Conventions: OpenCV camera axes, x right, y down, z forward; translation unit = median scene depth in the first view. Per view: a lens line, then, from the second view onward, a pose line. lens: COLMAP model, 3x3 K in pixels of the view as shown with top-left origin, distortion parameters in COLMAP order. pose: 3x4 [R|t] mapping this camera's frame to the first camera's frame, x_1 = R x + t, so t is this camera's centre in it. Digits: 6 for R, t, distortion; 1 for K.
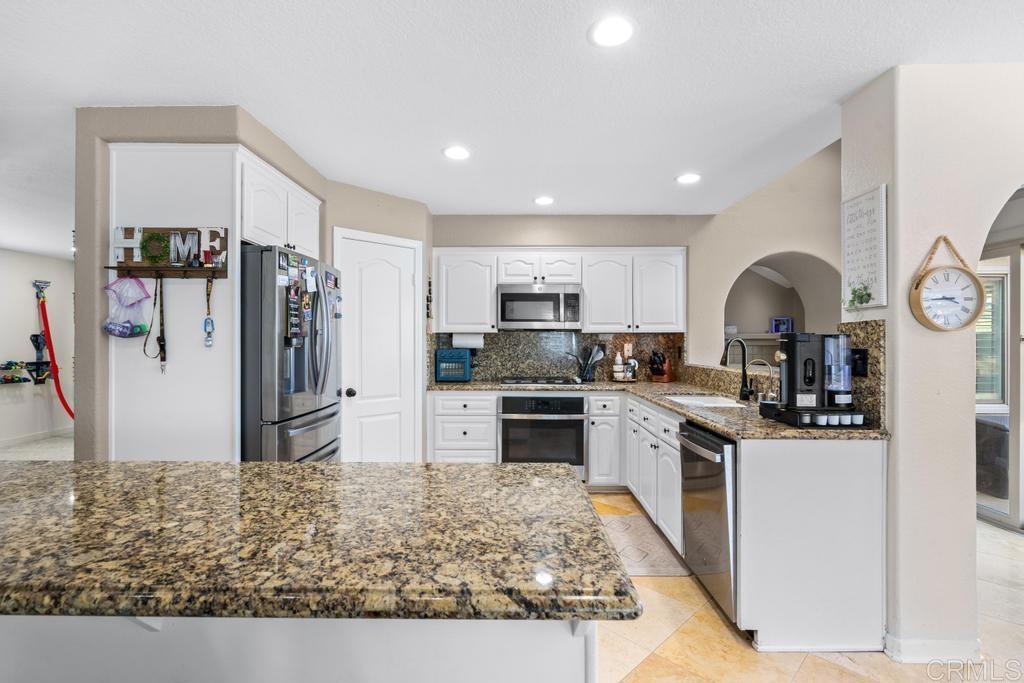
lens RADIAL K [[470.9, 0, 502.3], [0, 470.9, 339.6], [0, 0, 1]] dist [-0.004162, -0.000458]
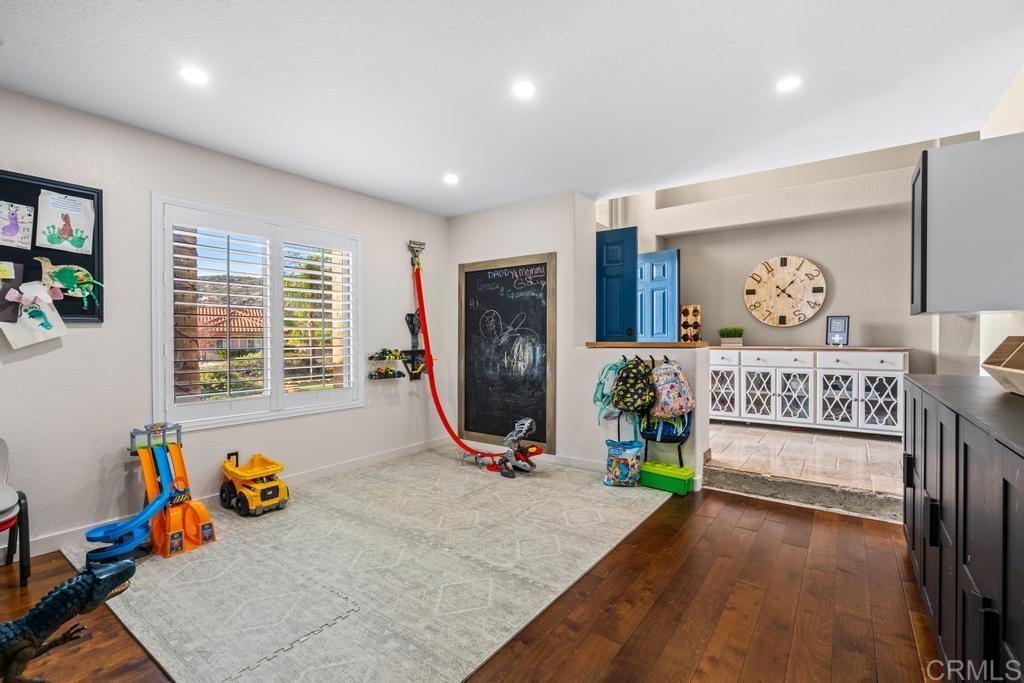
lens RADIAL K [[470.9, 0, 511.5], [0, 470.9, 341.3], [0, 0, 1]] dist [-0.004162, -0.000458]
pose [[0.827217, 0.005198, -0.561858, -0.438226], [0.001372, 0.999936, 0.011271, 0.024782], [0.561881, -0.010094, 0.827157, 0.466512]]
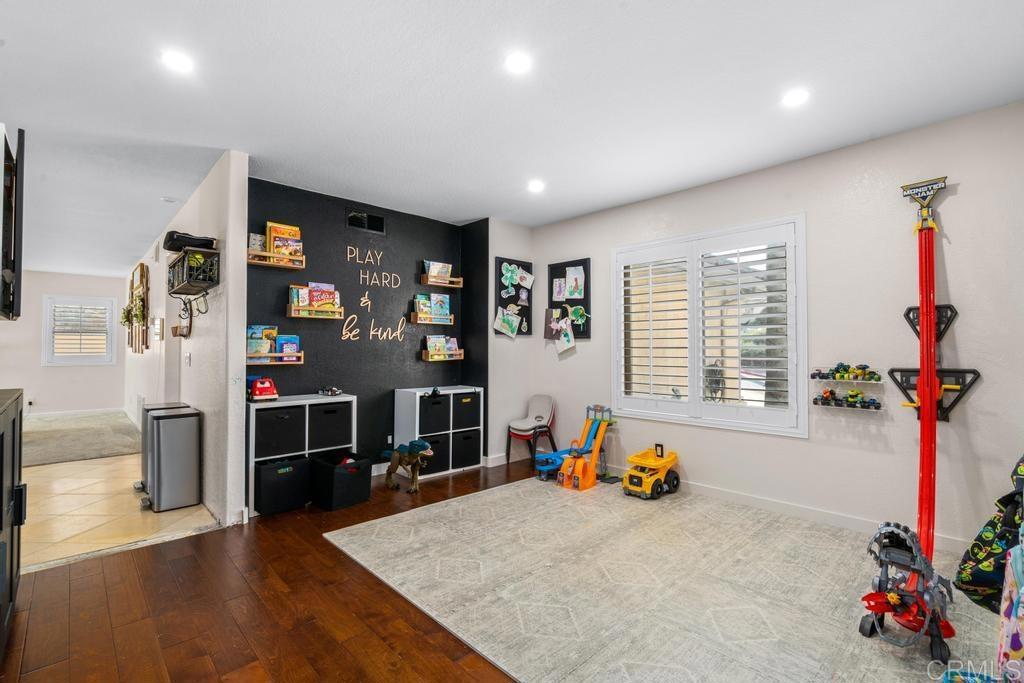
lens RADIAL K [[470.9, 0, 509.5], [0, 470.9, 342.6], [0, 0, 1]] dist [-0.004162, -0.000458]
pose [[-0.714426, -0.006191, -0.699684, -0.408644], [0.004513, 0.999899, -0.013456, 0.027300], [0.699696, -0.012771, -0.714326, 1.044442]]
